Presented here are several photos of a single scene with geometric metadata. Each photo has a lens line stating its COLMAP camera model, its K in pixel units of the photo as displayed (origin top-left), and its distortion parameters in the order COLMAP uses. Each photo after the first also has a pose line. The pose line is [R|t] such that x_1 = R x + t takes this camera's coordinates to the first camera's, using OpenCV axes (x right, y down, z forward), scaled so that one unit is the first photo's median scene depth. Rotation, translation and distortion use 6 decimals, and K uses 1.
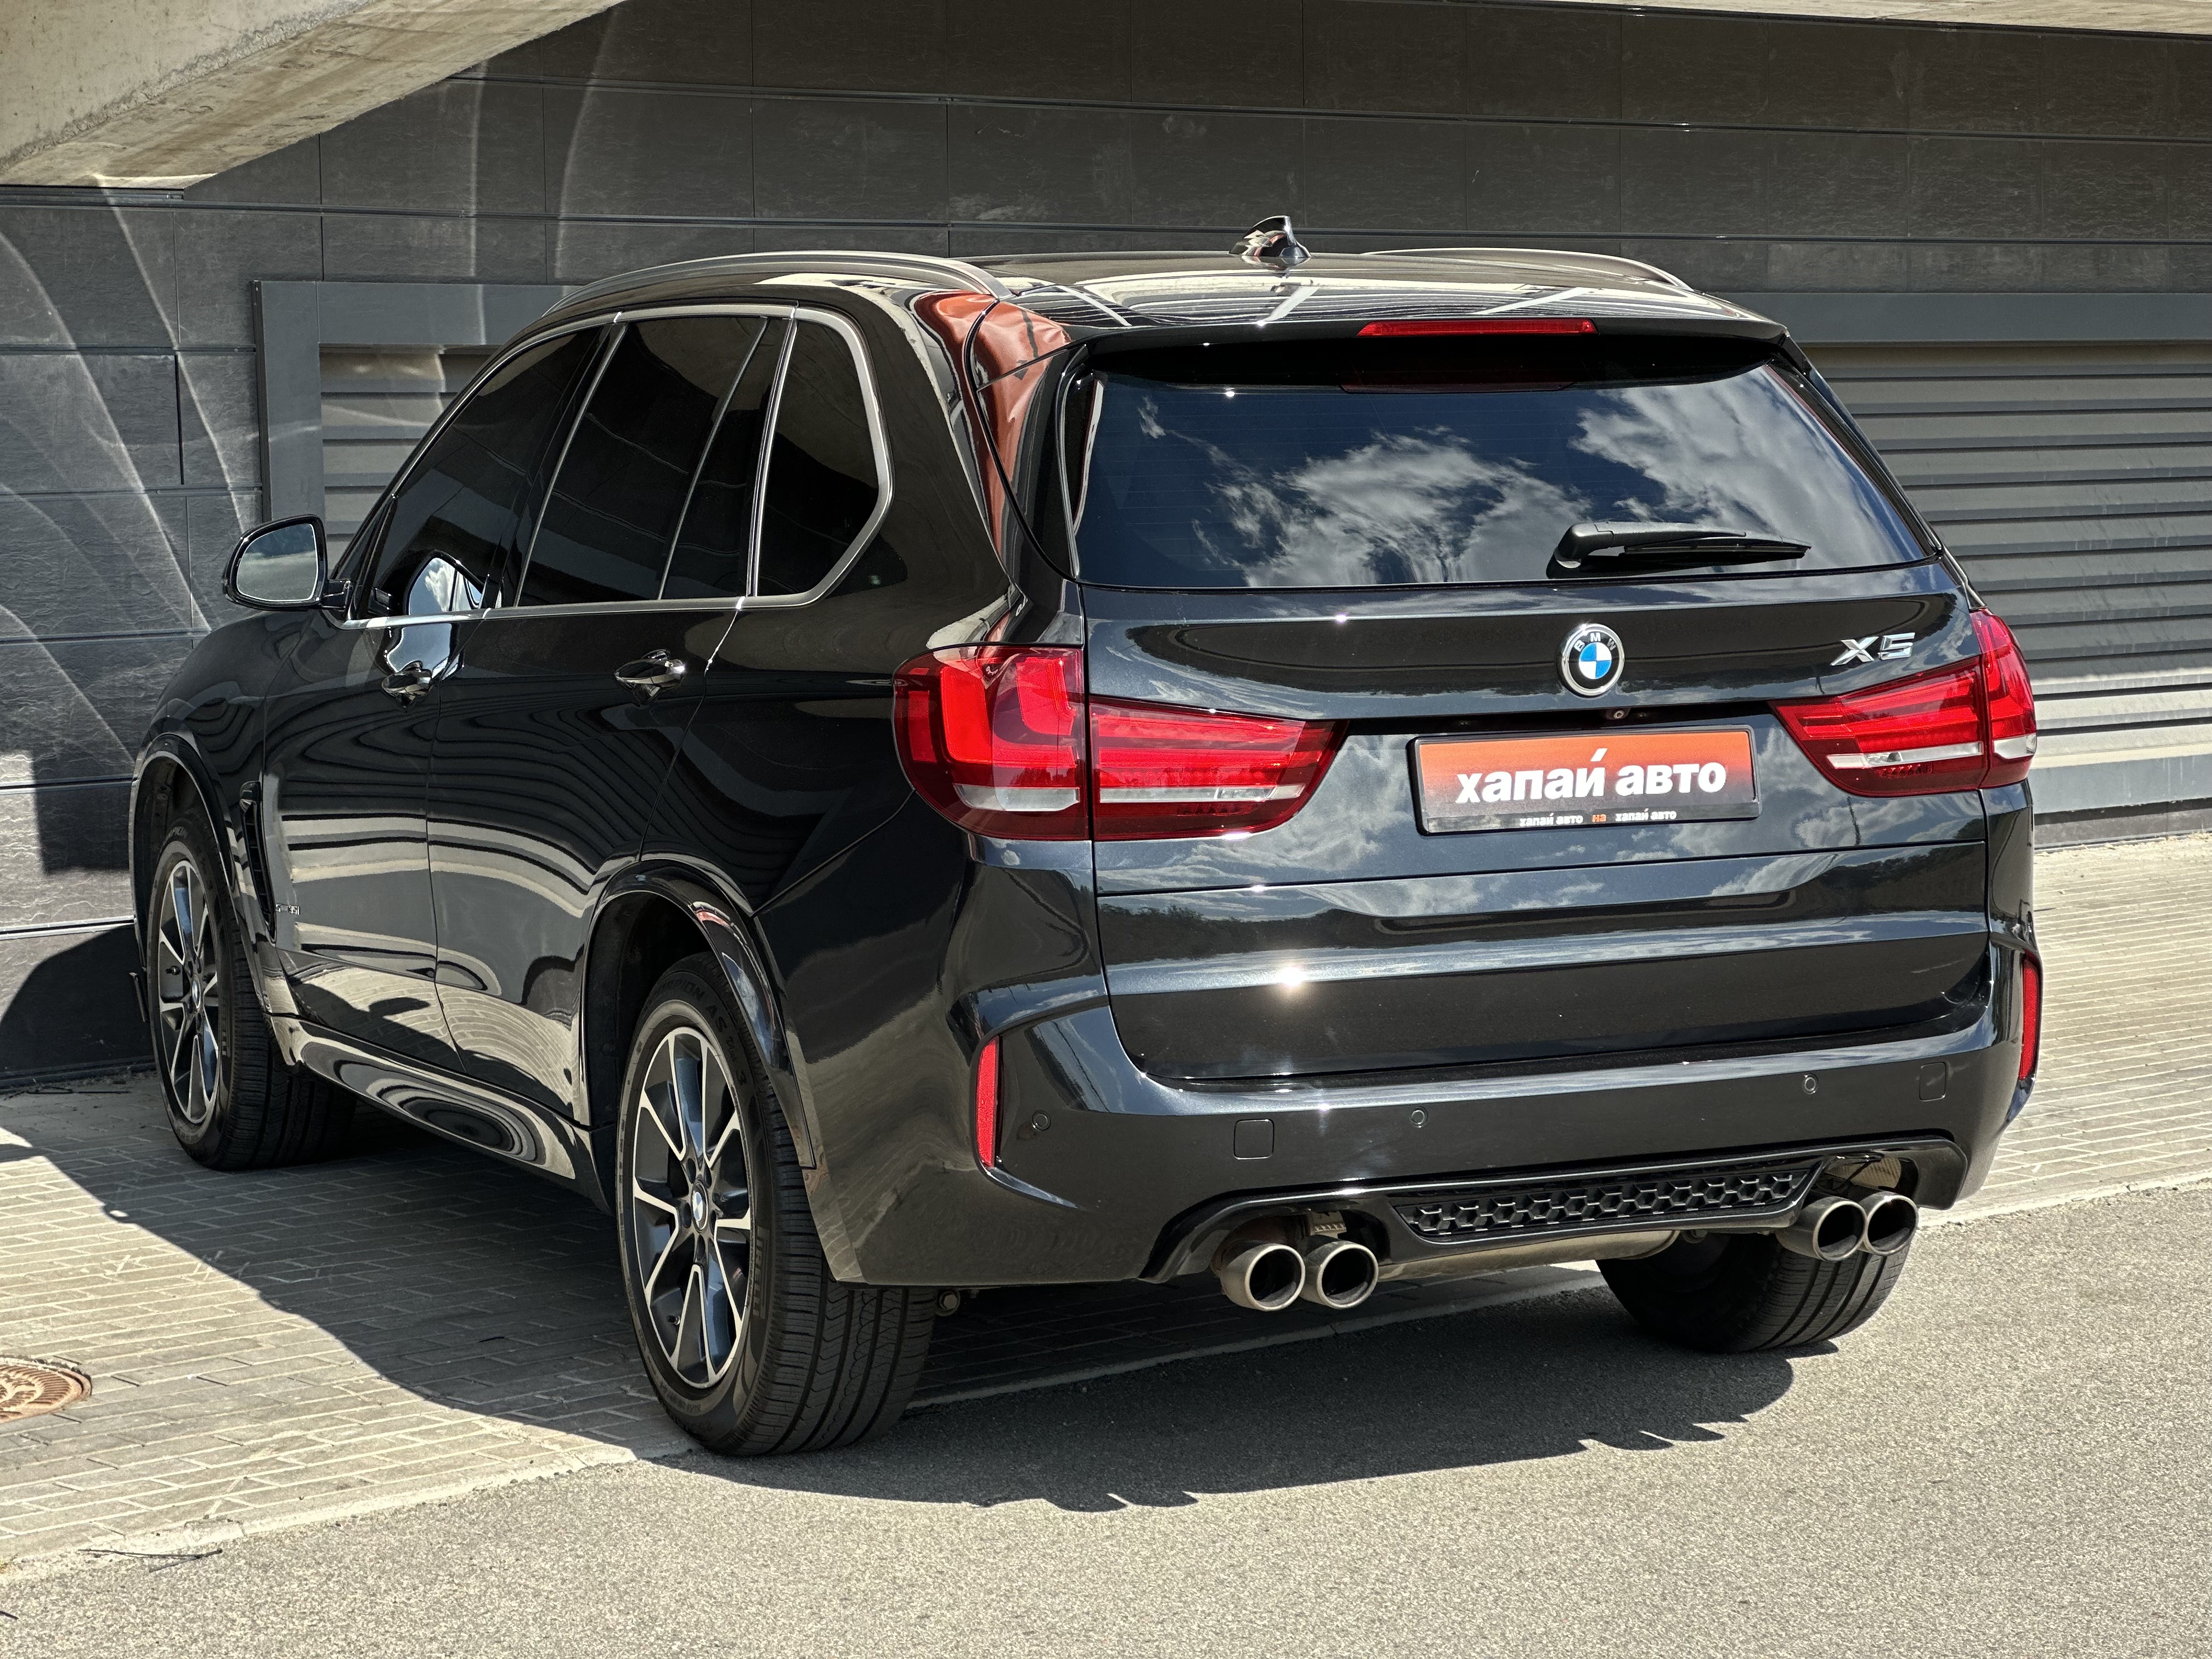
lens RADIAL K [[4857.6, 0, 1110.7], [0, 4857.6, 844.0], [0, 0, 1]] dist [0.158775, 0.000000]
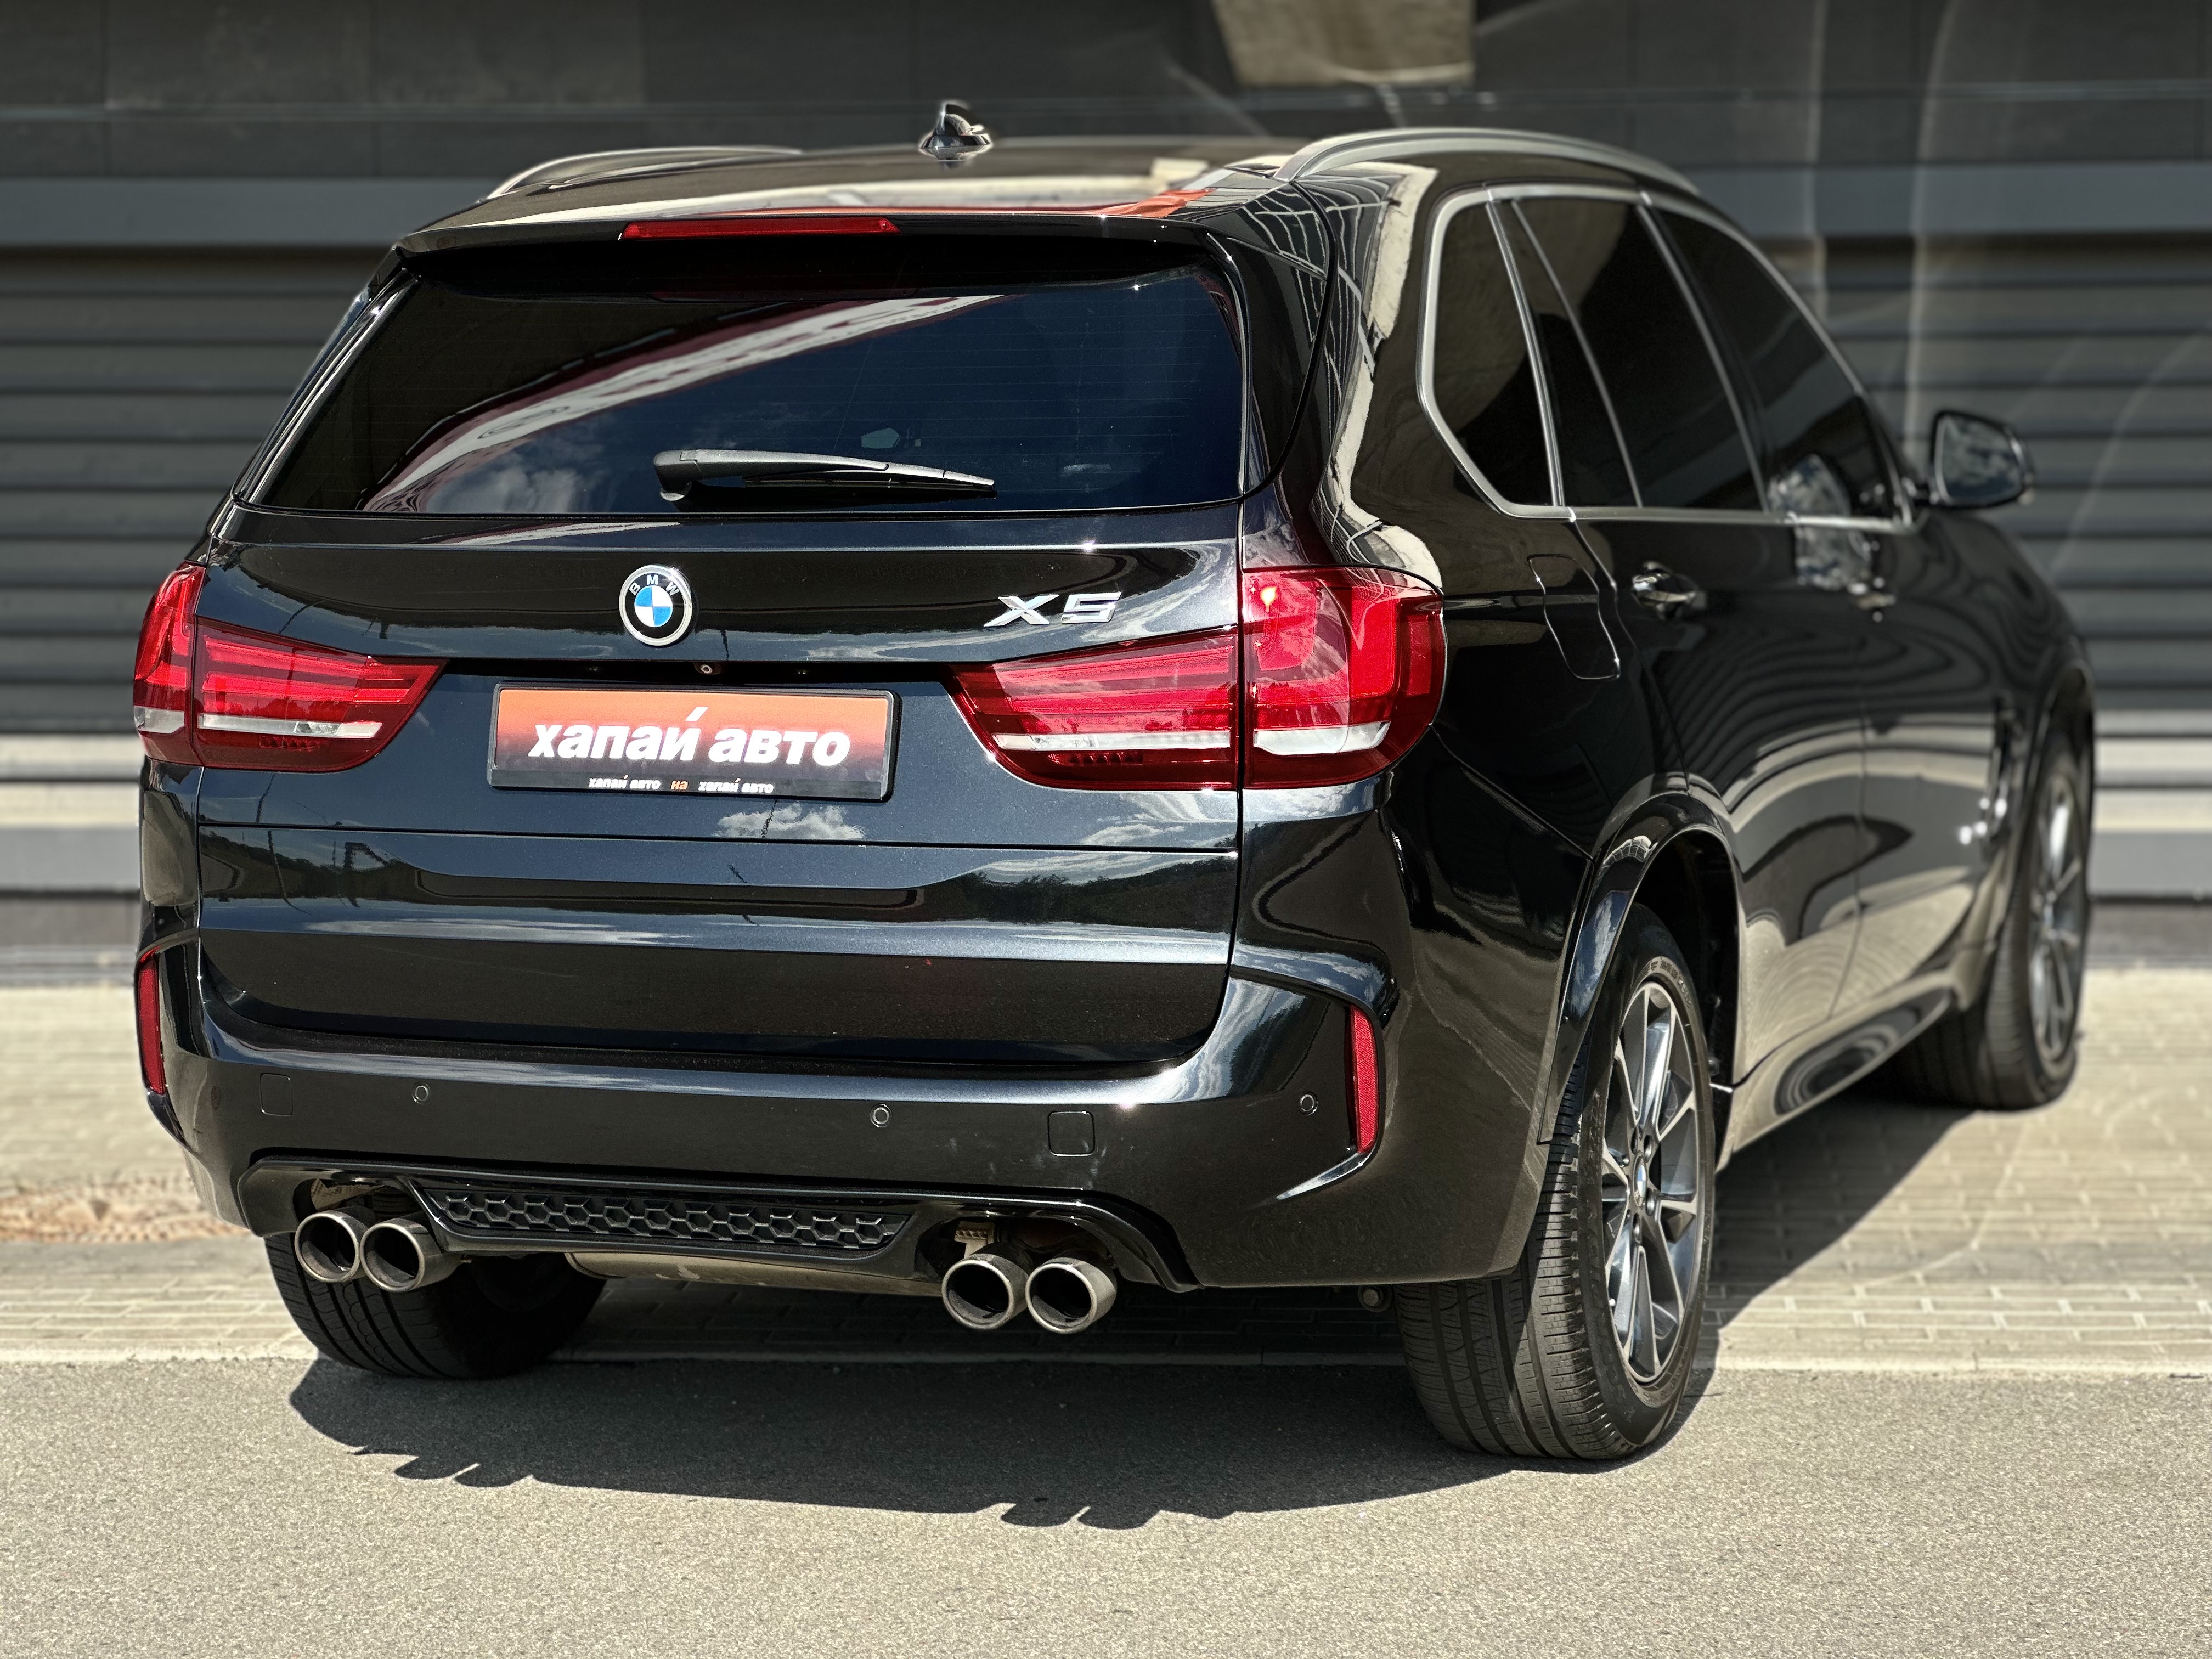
lens RADIAL K [[4857.6, 0, 1103.5], [0, 4857.6, 821.0], [0, 0, 1]] dist [0.158775, 0.000000]
pose [[0.705658, 0.076076, -0.704456, 0.770163], [-0.061500, 0.997043, 0.046067, -0.043858], [0.705878, 0.010817, 0.708251, 0.427504]]
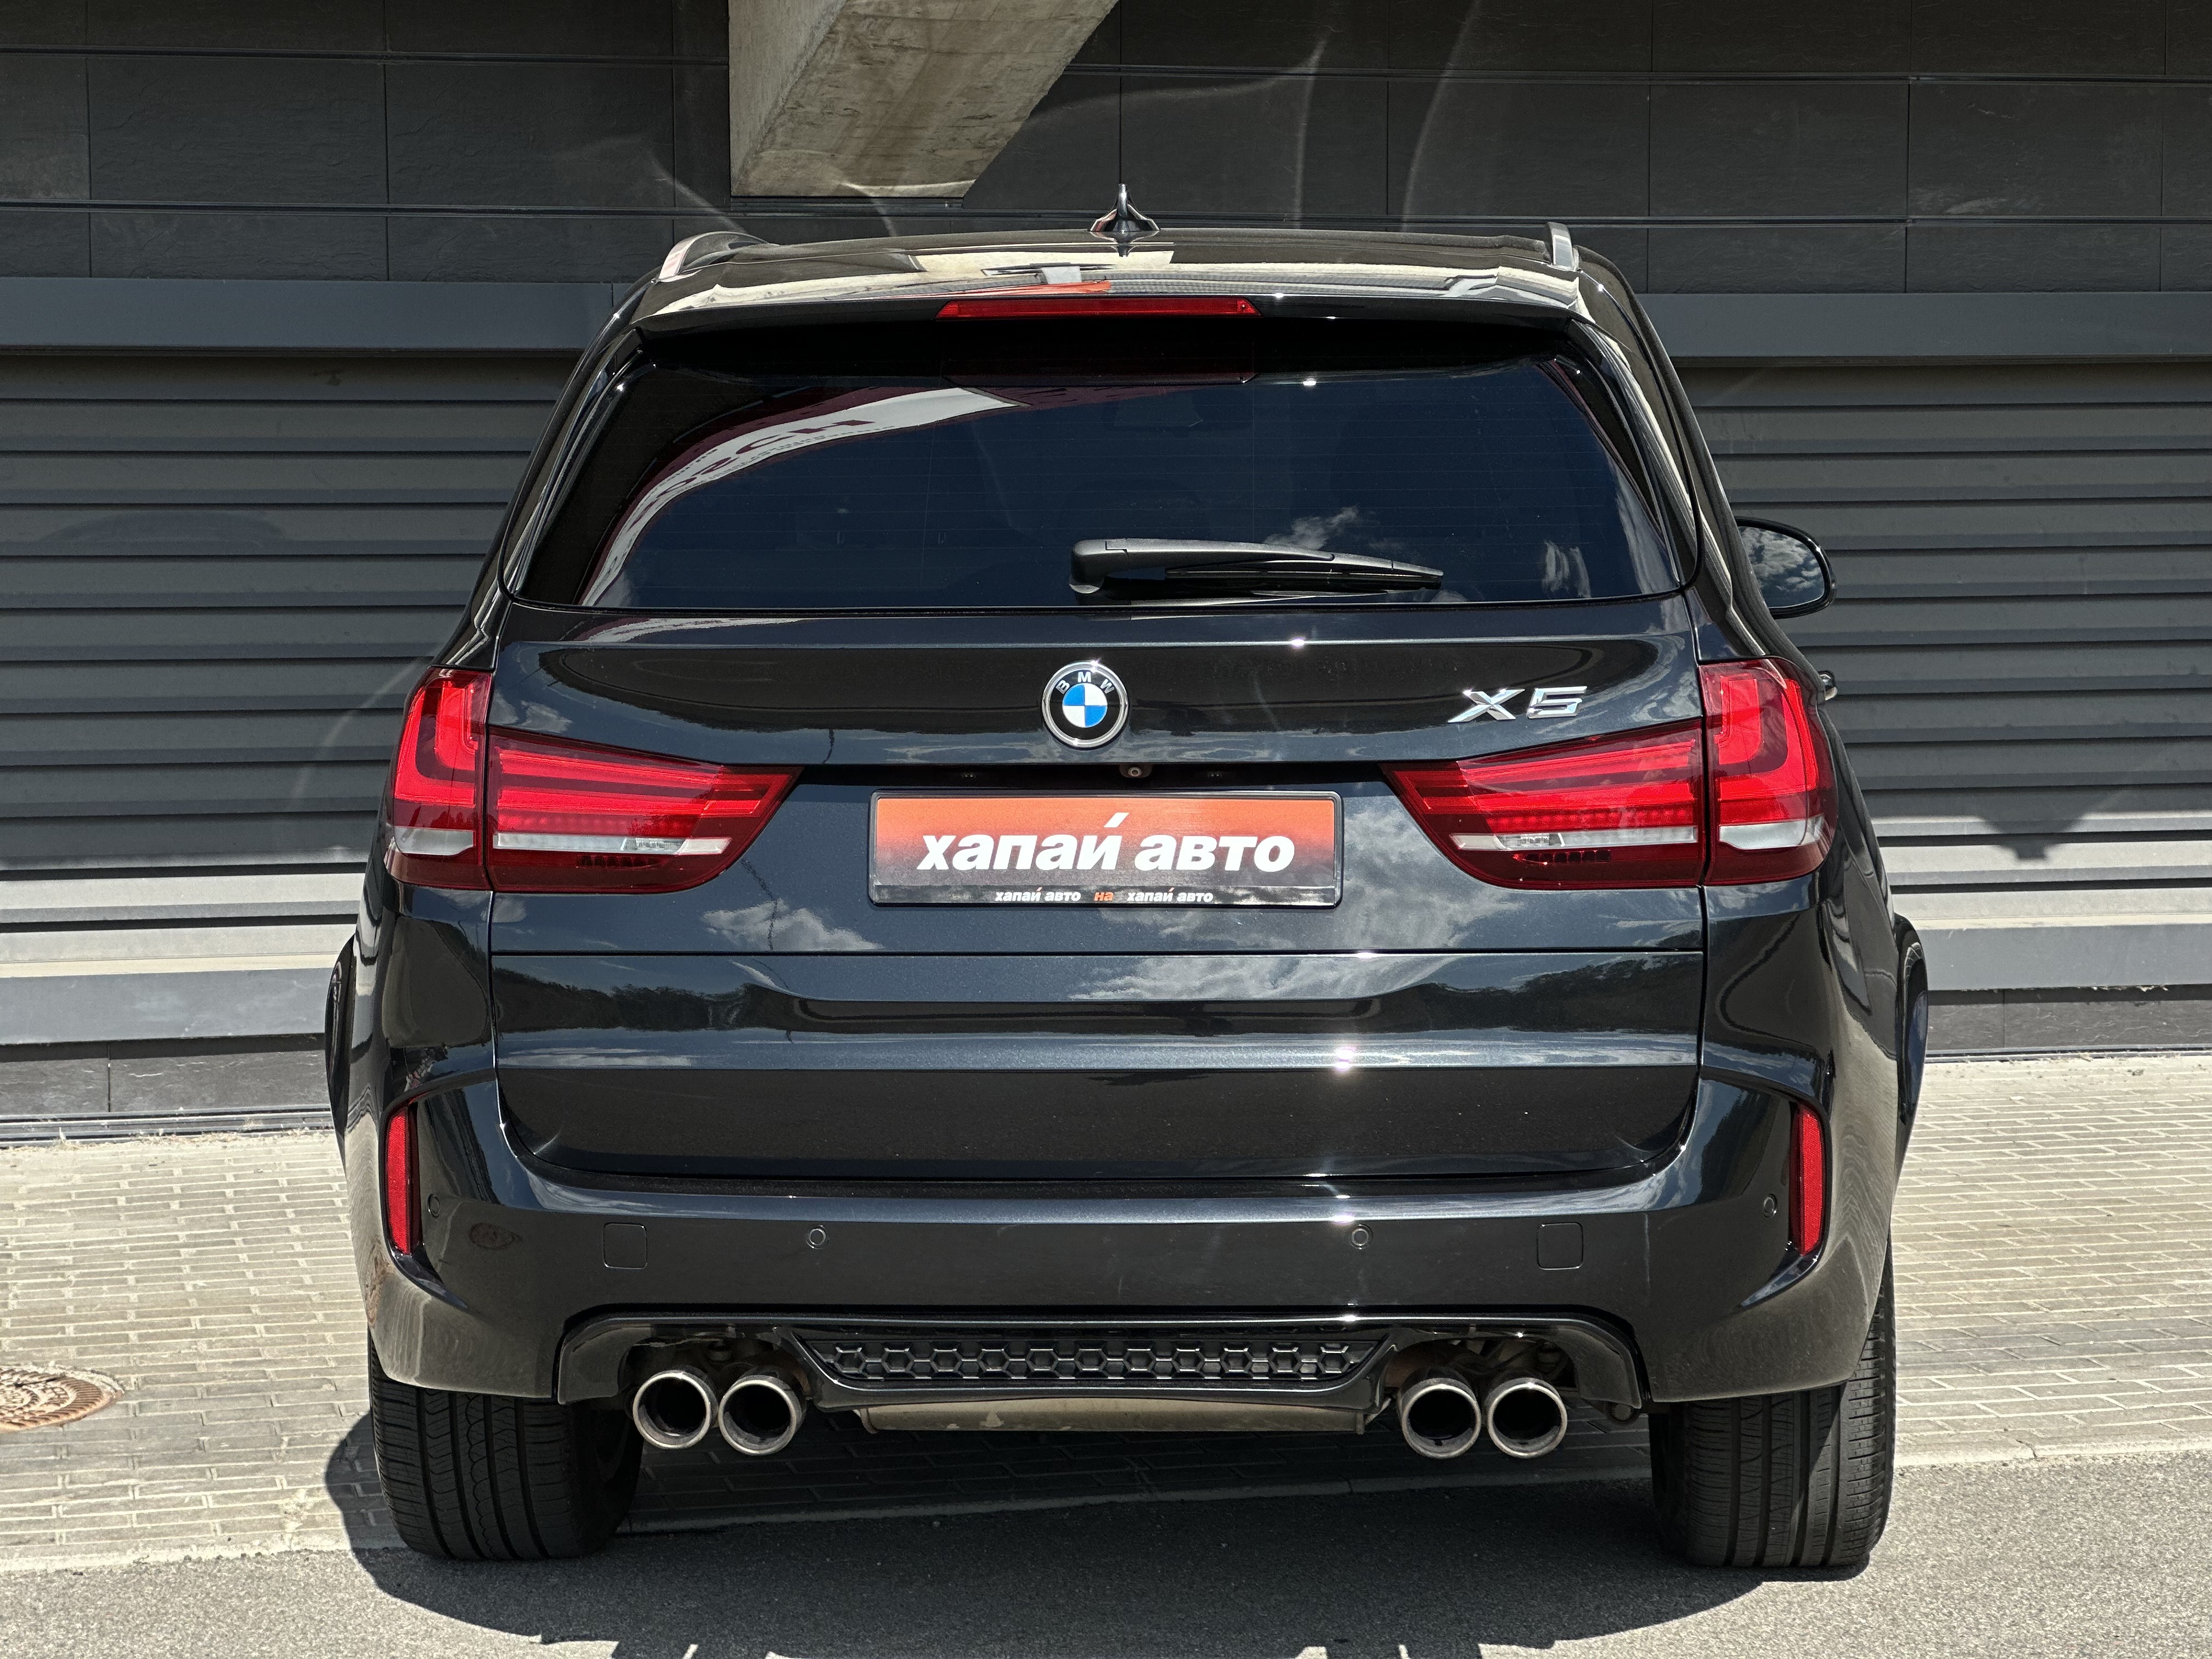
lens RADIAL K [[4857.6, 0, 1111.2], [0, 4857.6, 827.0], [0, 0, 1]] dist [0.158775, 0.000000]
pose [[0.887732, 0.041899, -0.458449, 0.476907], [-0.047318, 0.998880, -0.000334, -0.016708], [0.457922, 0.021990, 0.888720, 0.263592]]
